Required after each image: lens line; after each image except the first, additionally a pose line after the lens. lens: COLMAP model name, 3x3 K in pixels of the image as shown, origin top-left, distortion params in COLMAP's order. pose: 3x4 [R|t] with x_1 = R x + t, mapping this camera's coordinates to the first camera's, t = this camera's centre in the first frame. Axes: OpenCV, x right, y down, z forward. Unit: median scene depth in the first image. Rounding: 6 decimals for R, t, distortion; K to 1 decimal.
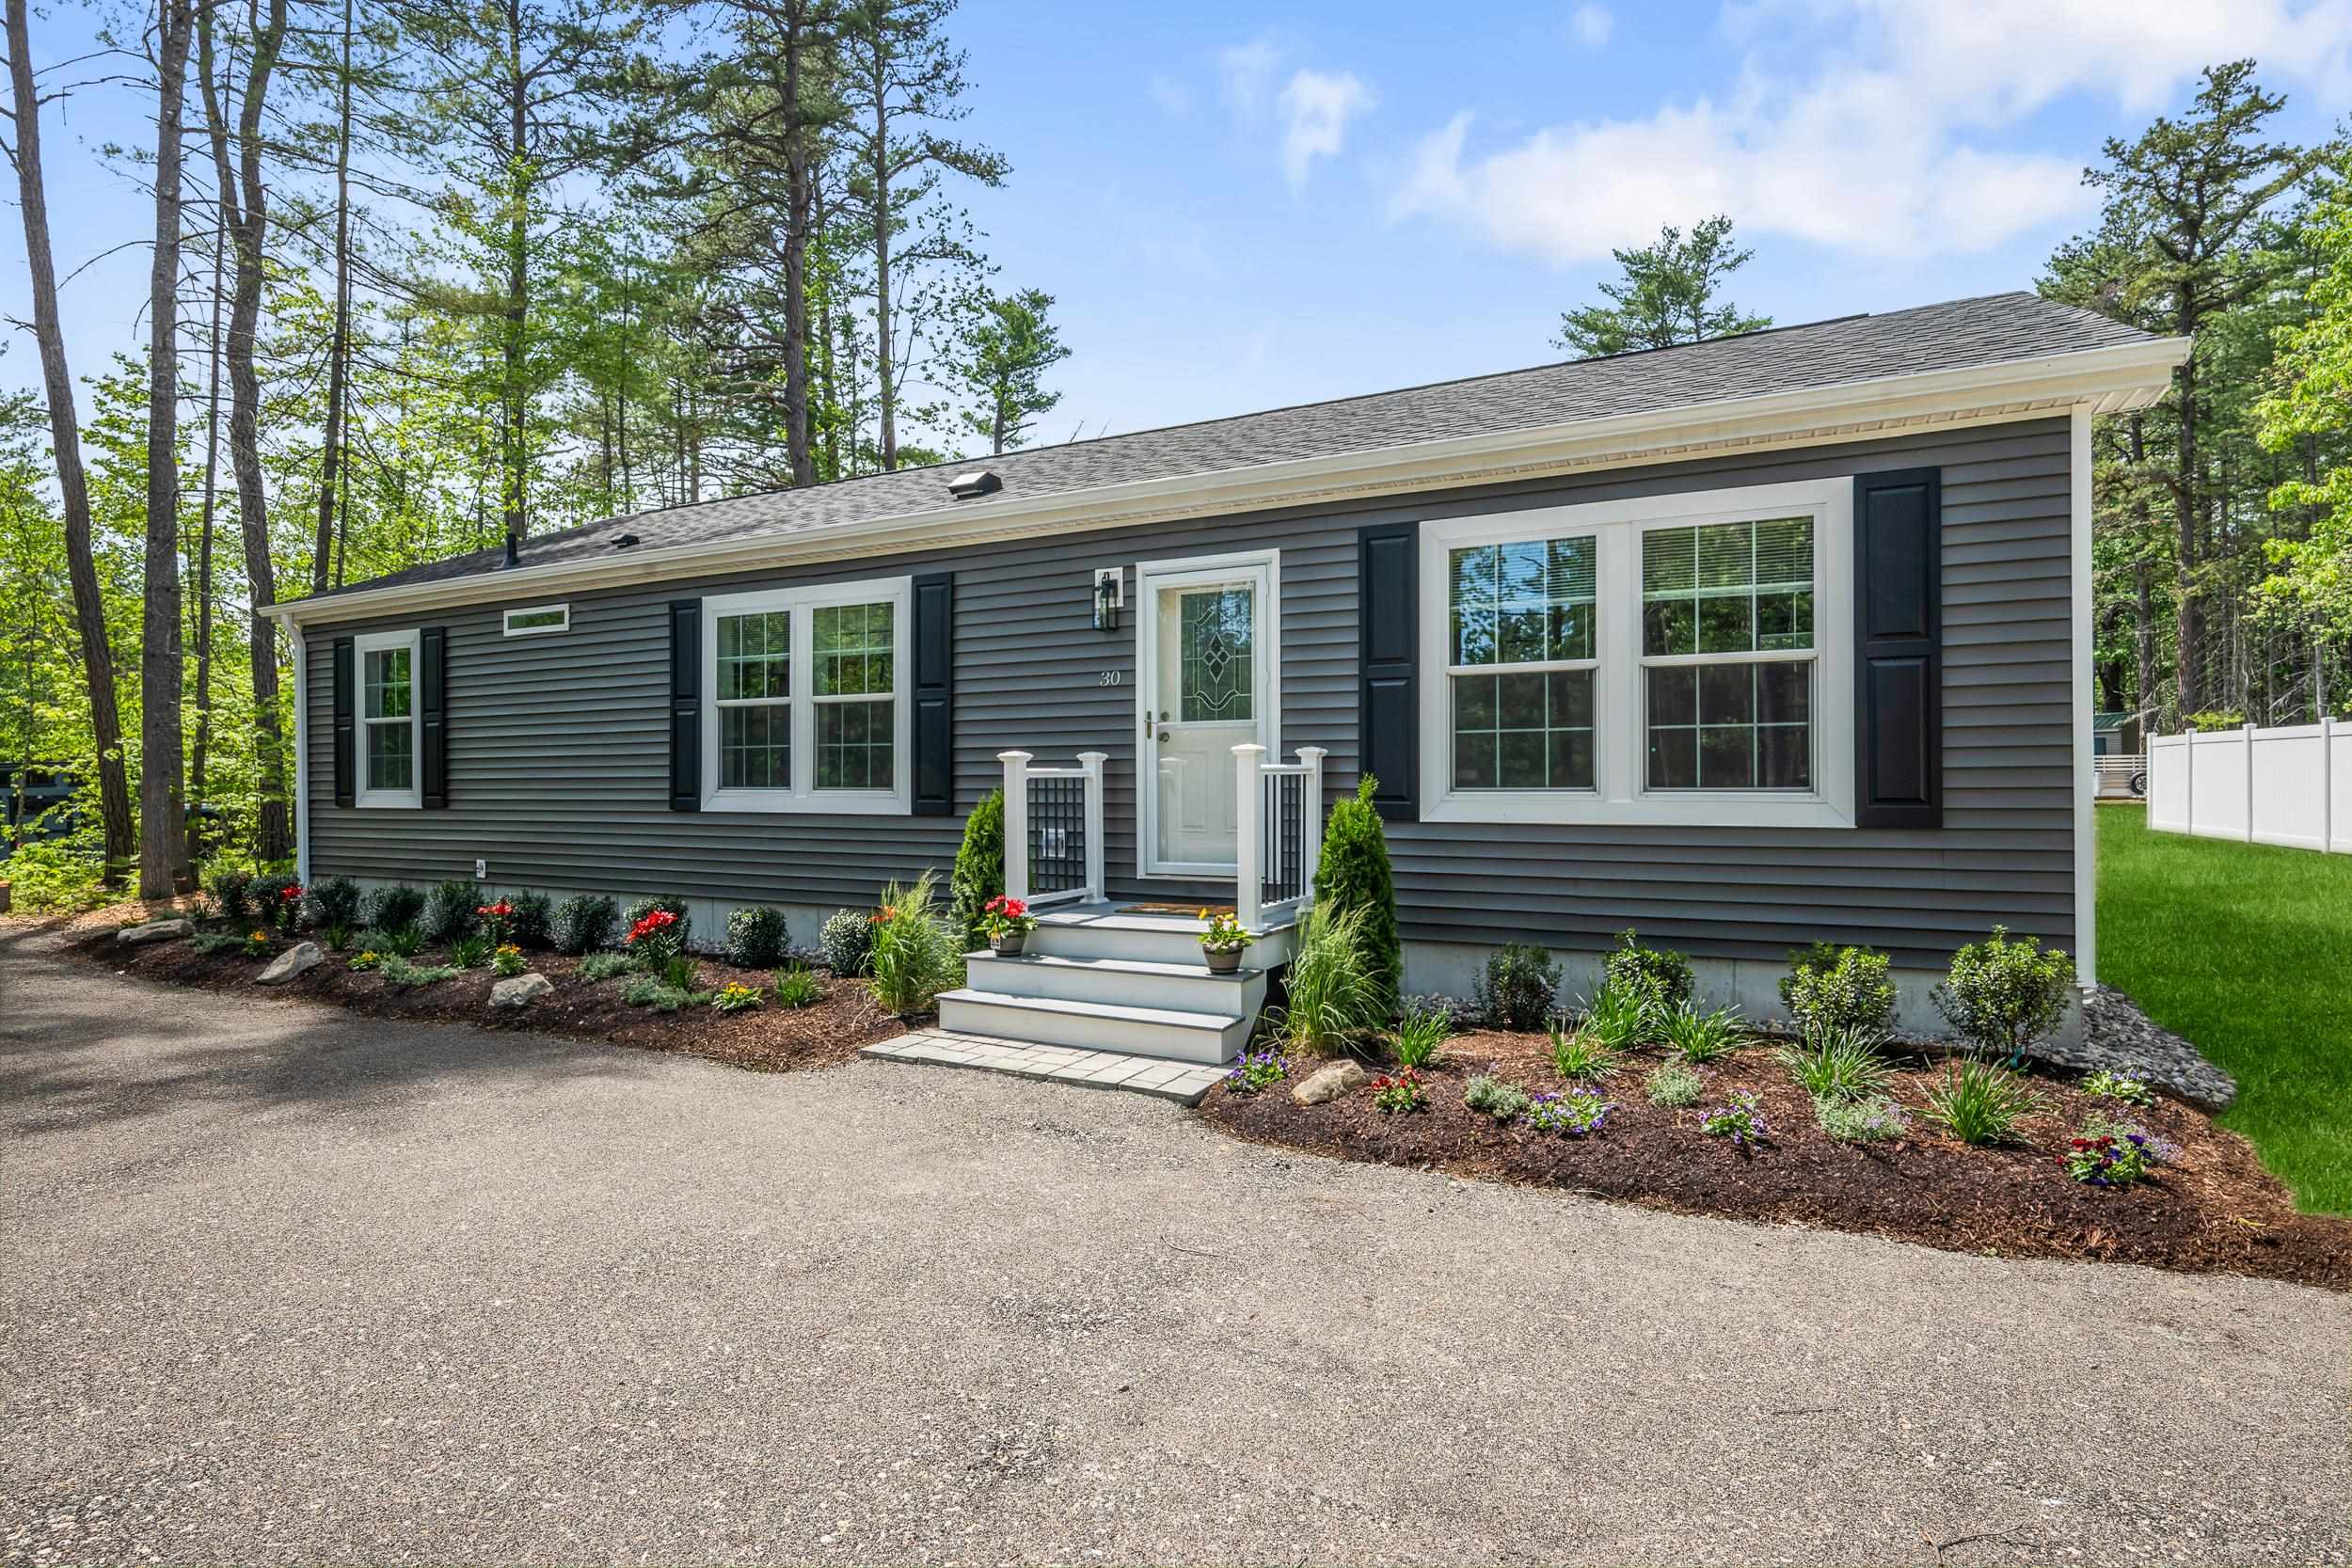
lens RADIAL K [[1237.0, 0, 1143.7], [0, 1237.0, 789.1], [0, 0, 1]] dist [-0.000182, -0.000474]
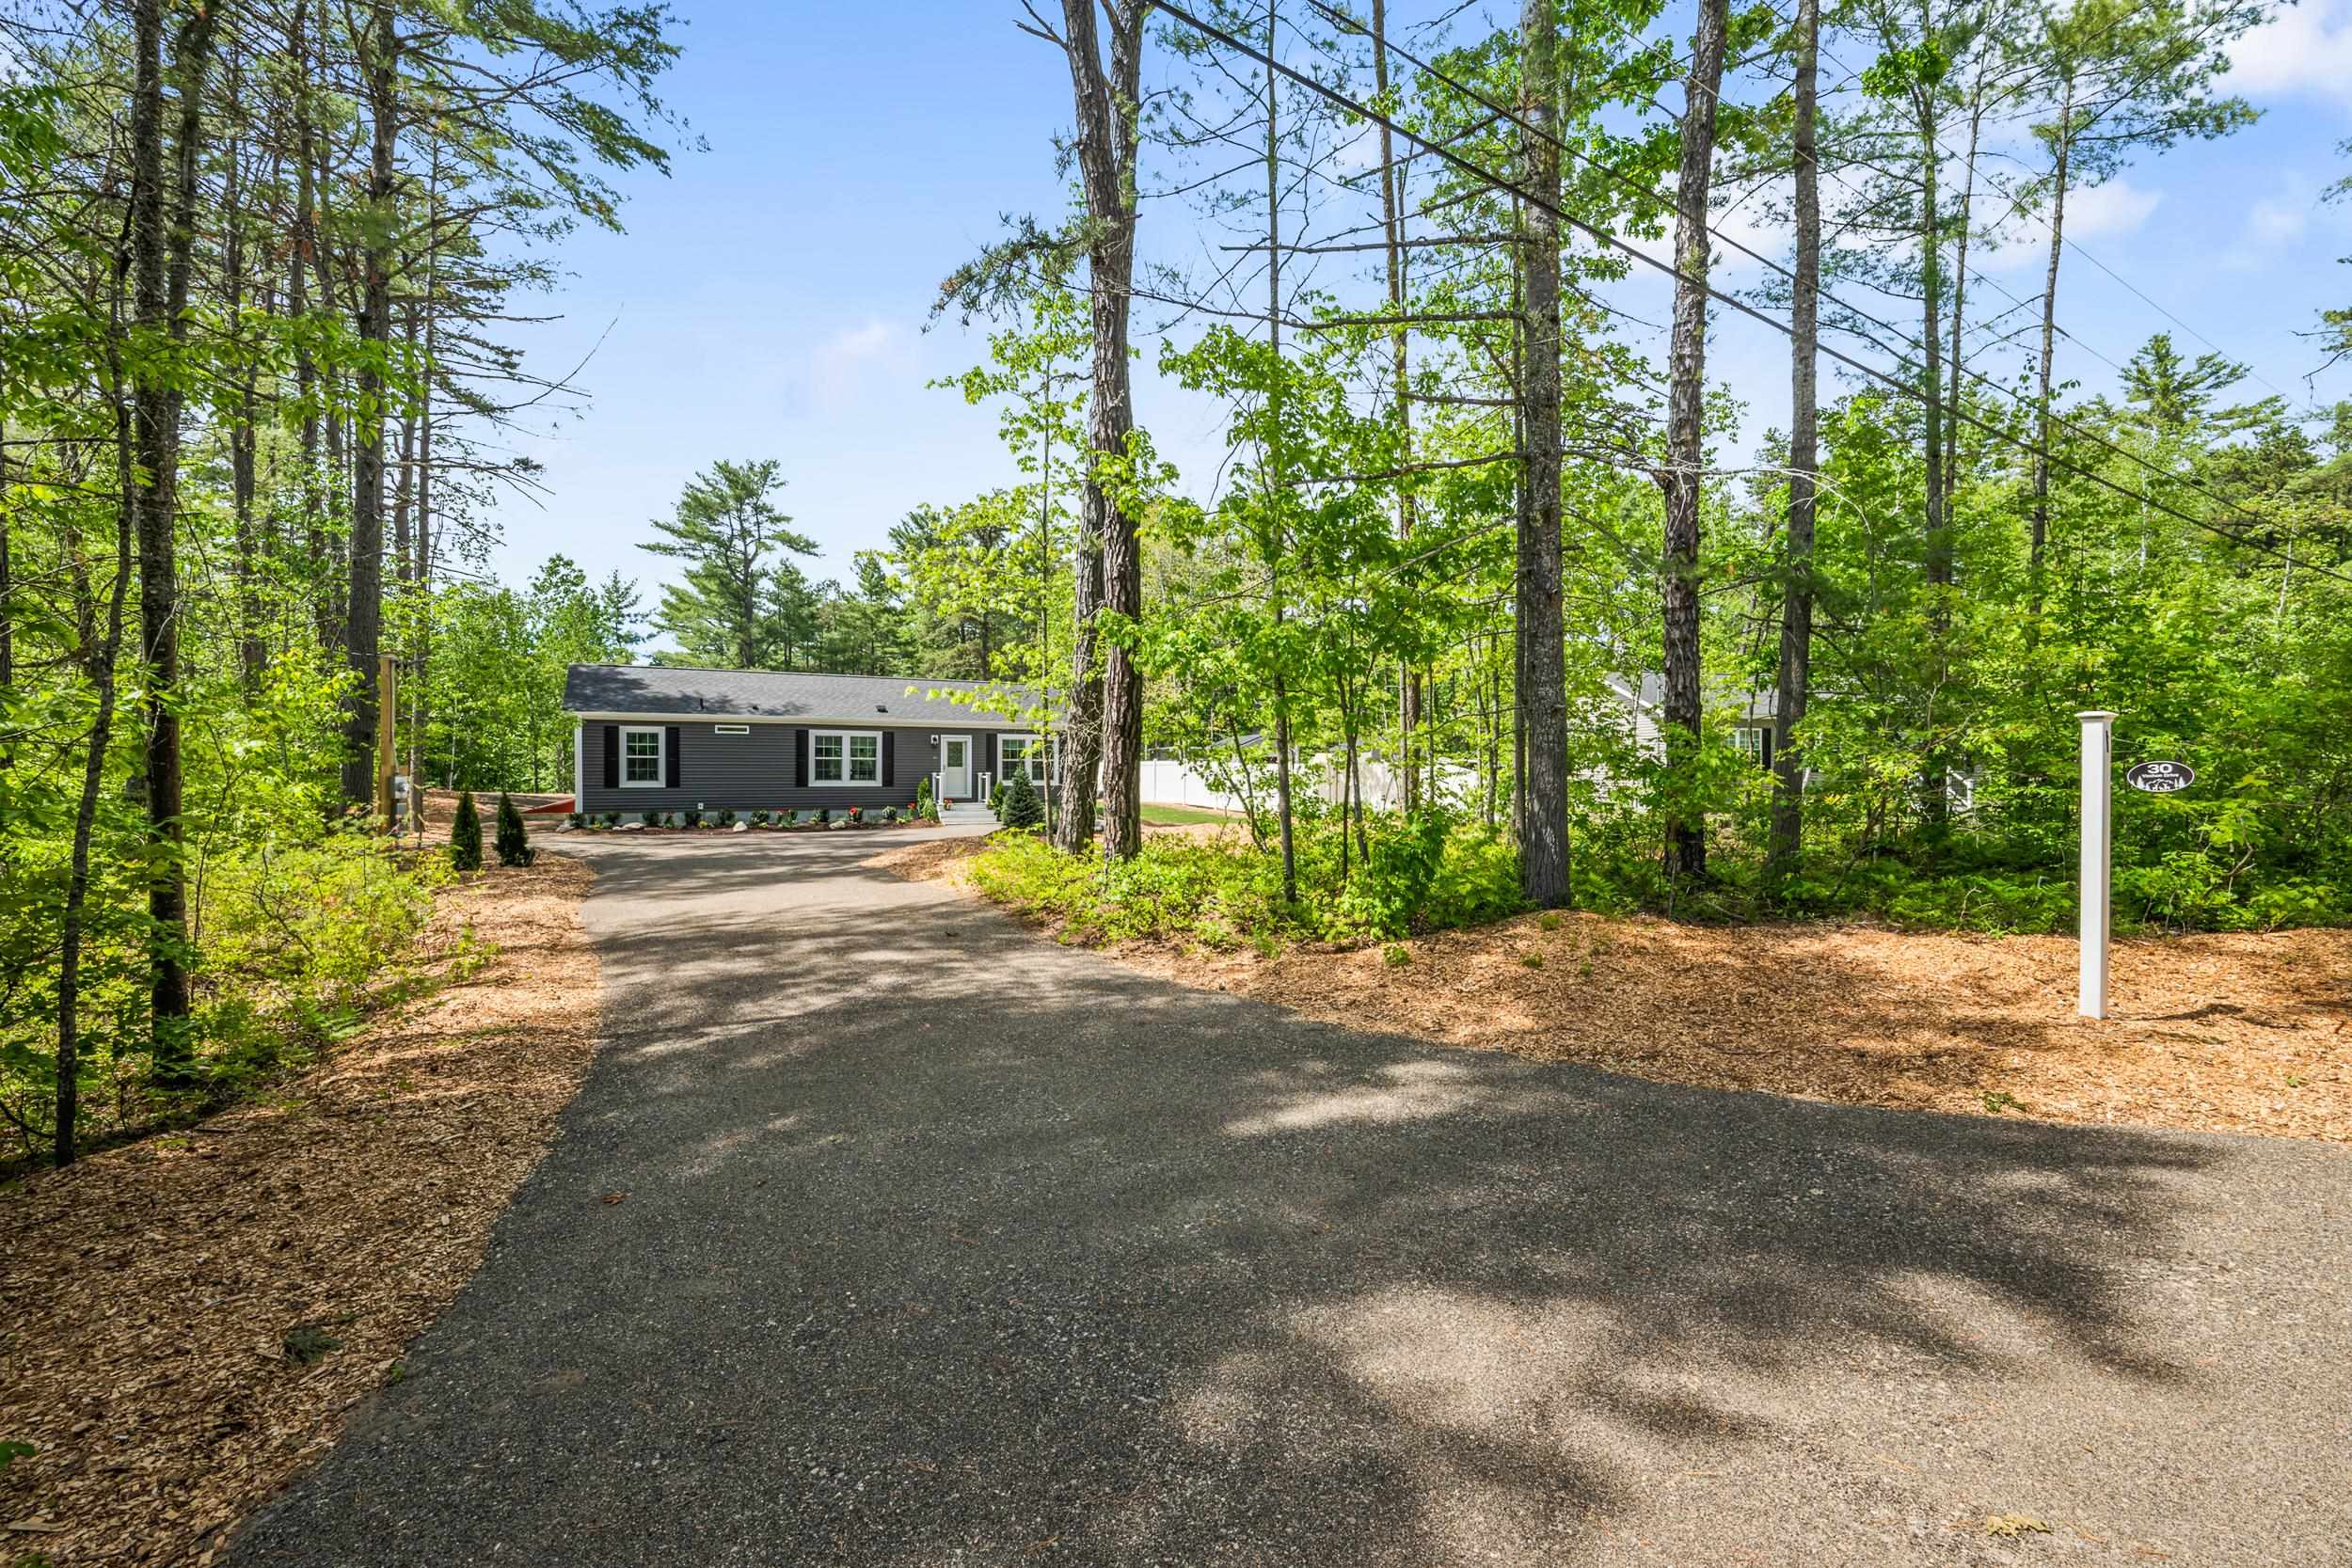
lens RADIAL K [[1016.8, 0, 1185.5], [0, 1016.8, 786.5], [0, 0, 1]] dist [0.016181, 0.000001]
pose [[0.557699, -0.005955, 0.830022, -2.824288], [0.001667, 0.999980, 0.006054, 0.001212], [-0.830042, -0.001993, 0.557698, -2.071726]]
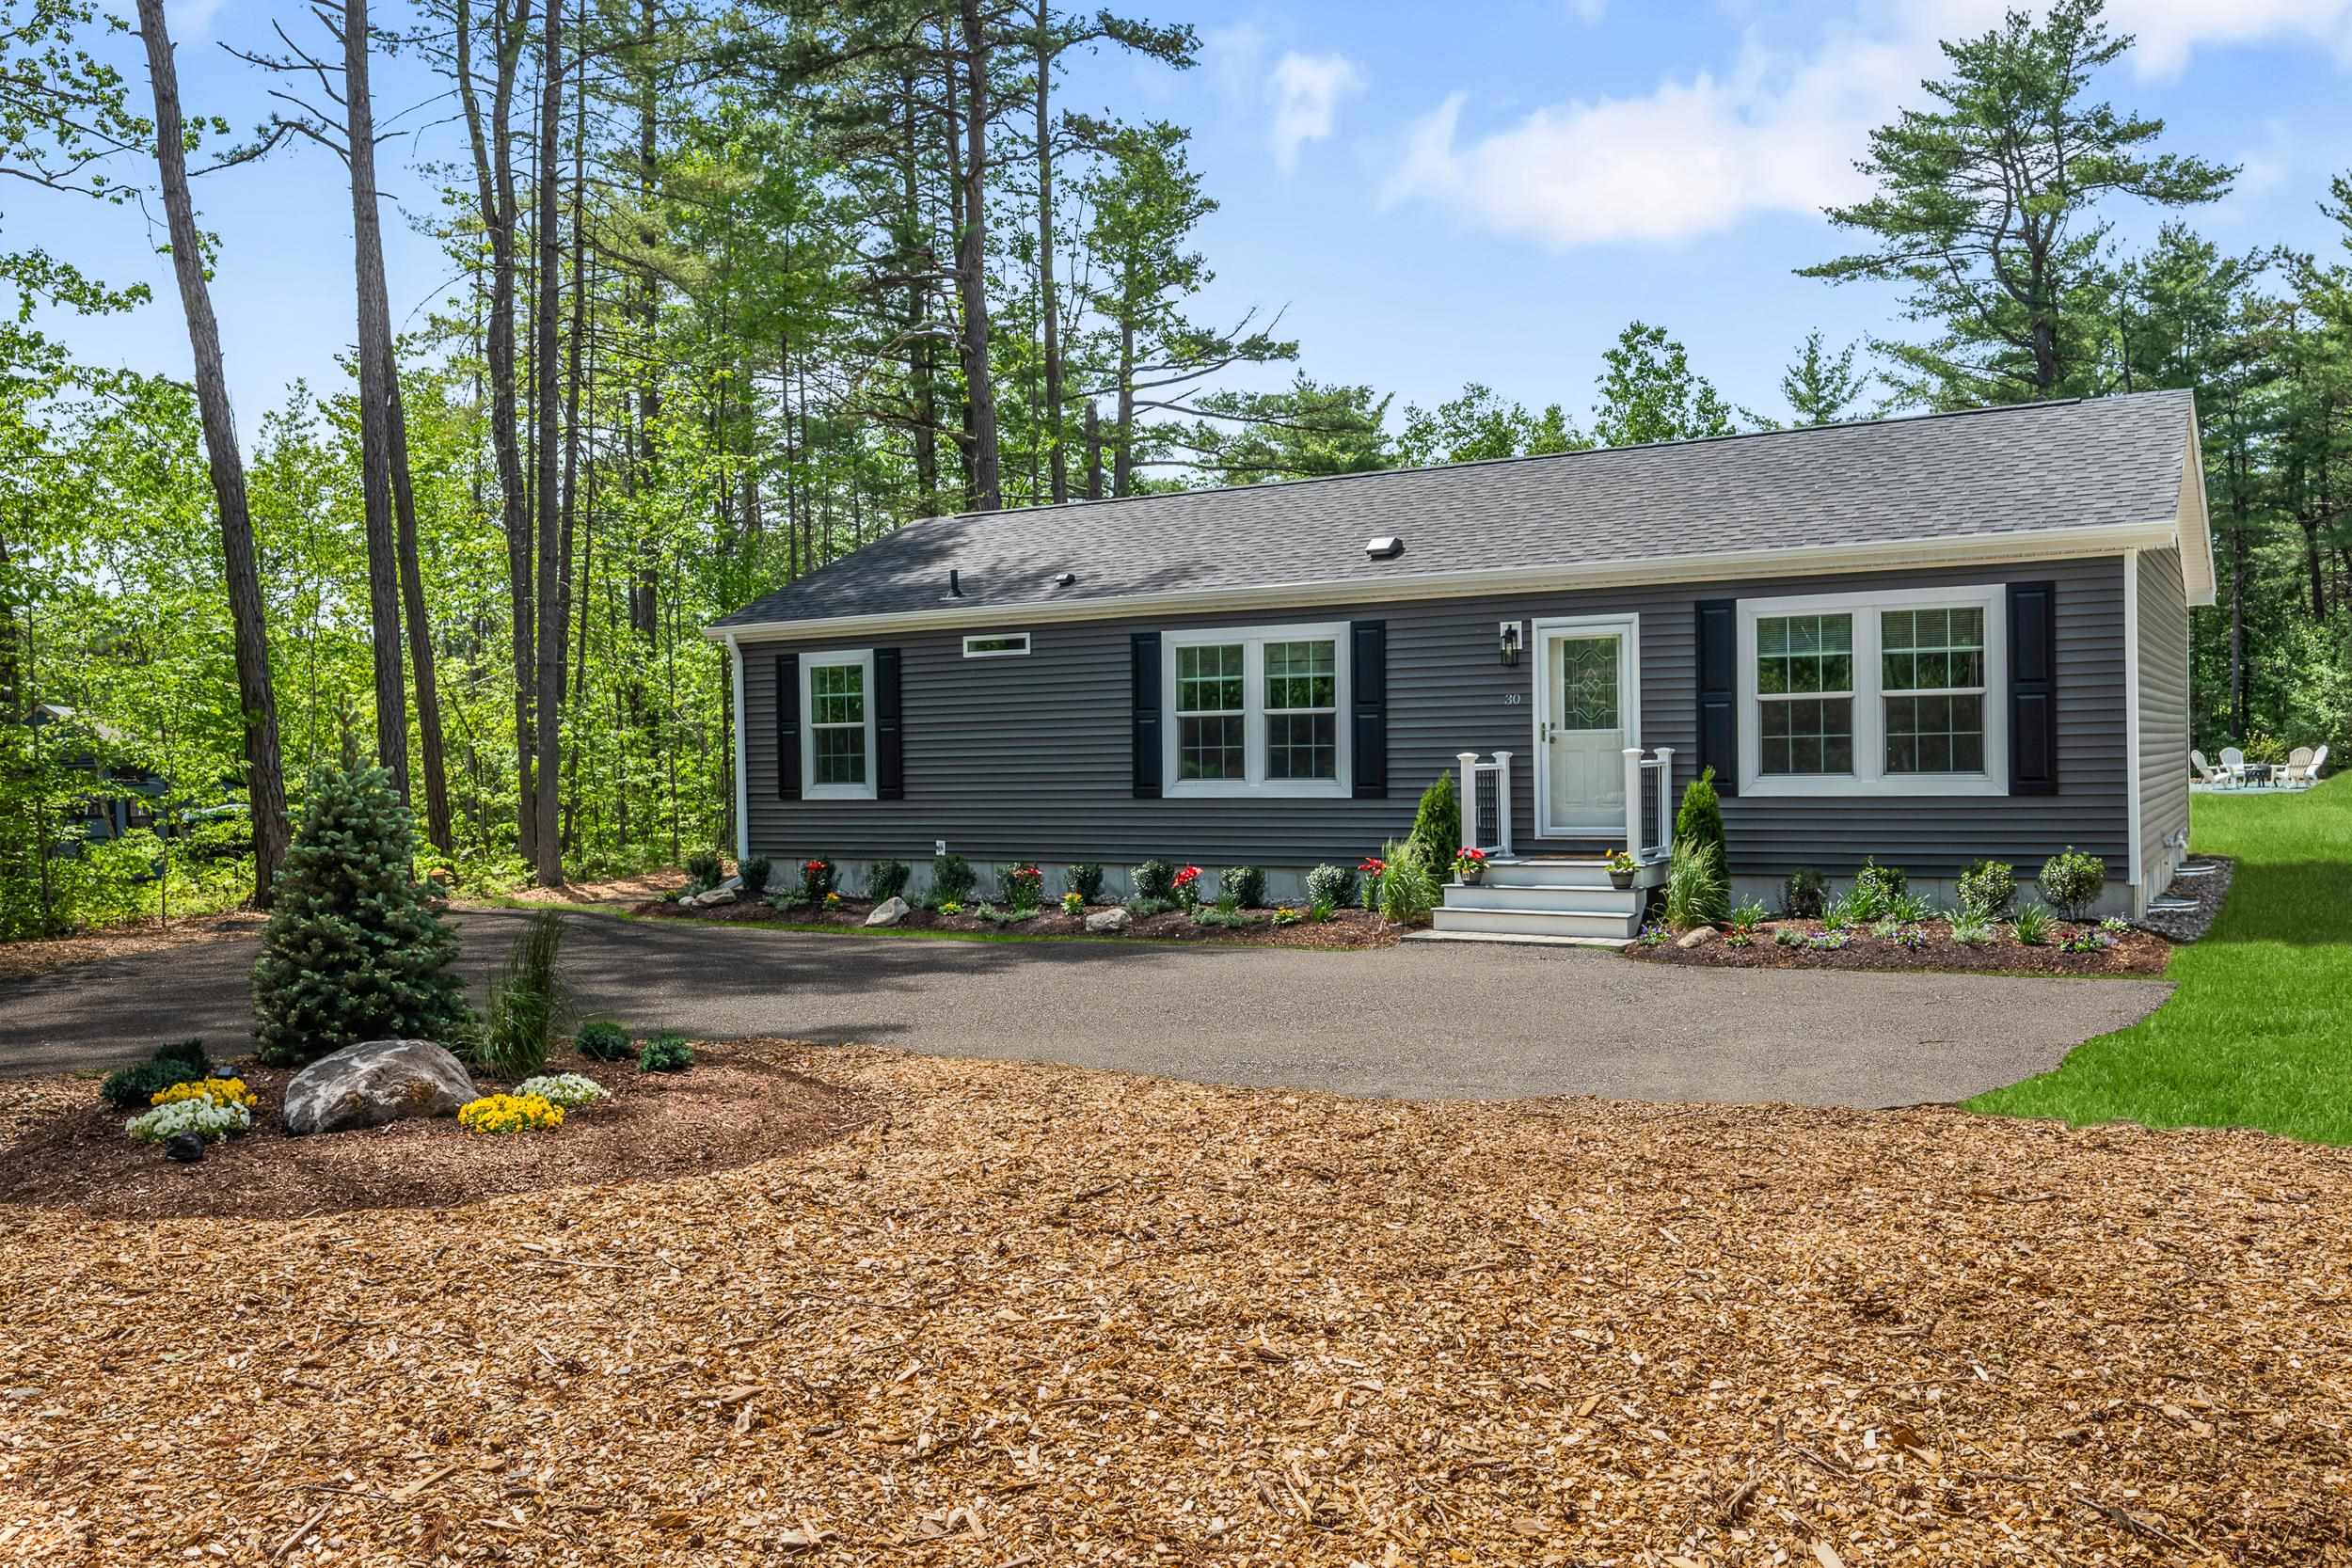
lens RADIAL K [[1927.6, 0, 1124.4], [0, 1927.6, 782.5], [0, 0, 1]] dist [-0.004520, 0.000297]
pose [[0.998460, -0.011758, -0.054209, -0.355294], [0.012032, 0.999916, 0.004722, -0.009591], [0.054149, -0.005367, 0.998518, -1.242891]]
